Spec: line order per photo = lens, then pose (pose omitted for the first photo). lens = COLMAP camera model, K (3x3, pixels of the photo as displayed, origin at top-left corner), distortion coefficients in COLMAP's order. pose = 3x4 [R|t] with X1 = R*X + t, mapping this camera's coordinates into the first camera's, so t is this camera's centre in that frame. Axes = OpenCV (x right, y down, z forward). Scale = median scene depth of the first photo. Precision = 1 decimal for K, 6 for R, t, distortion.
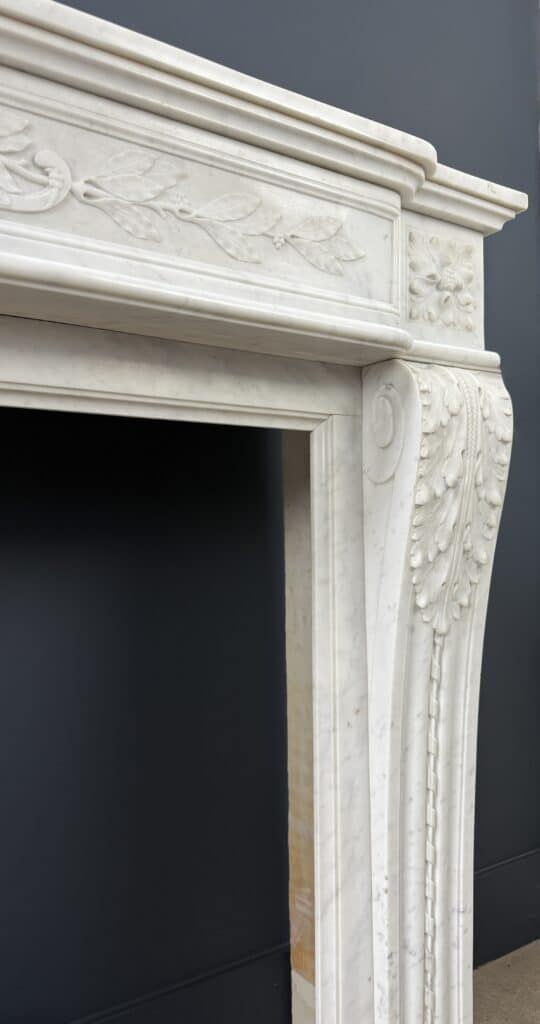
lens RADIAL K [[784.3, 0, 296.8], [0, 784.3, 505.6], [0, 0, 1]] dist [0.024894, -0.062171]
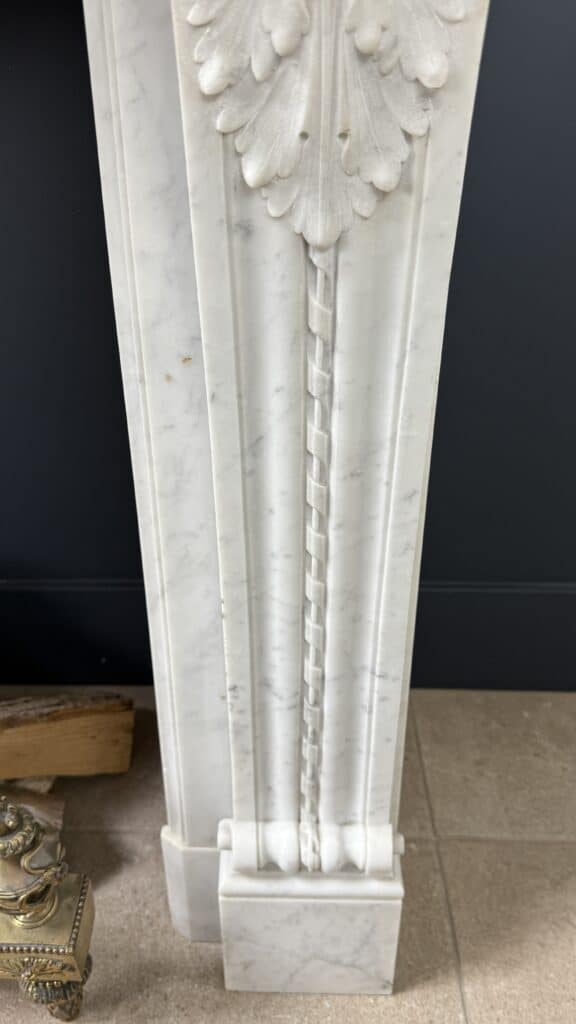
lens RADIAL K [[816.2, 0, 241.2], [0, 816.2, 468.3], [0, 0, 1]] dist [0.043755, -0.101535]
pose [[0.797194, 0.289783, -0.529630, 0.458900], [0.031565, 0.856066, 0.515901, 0.021265], [0.602898, -0.427991, 0.673303, 0.591610]]
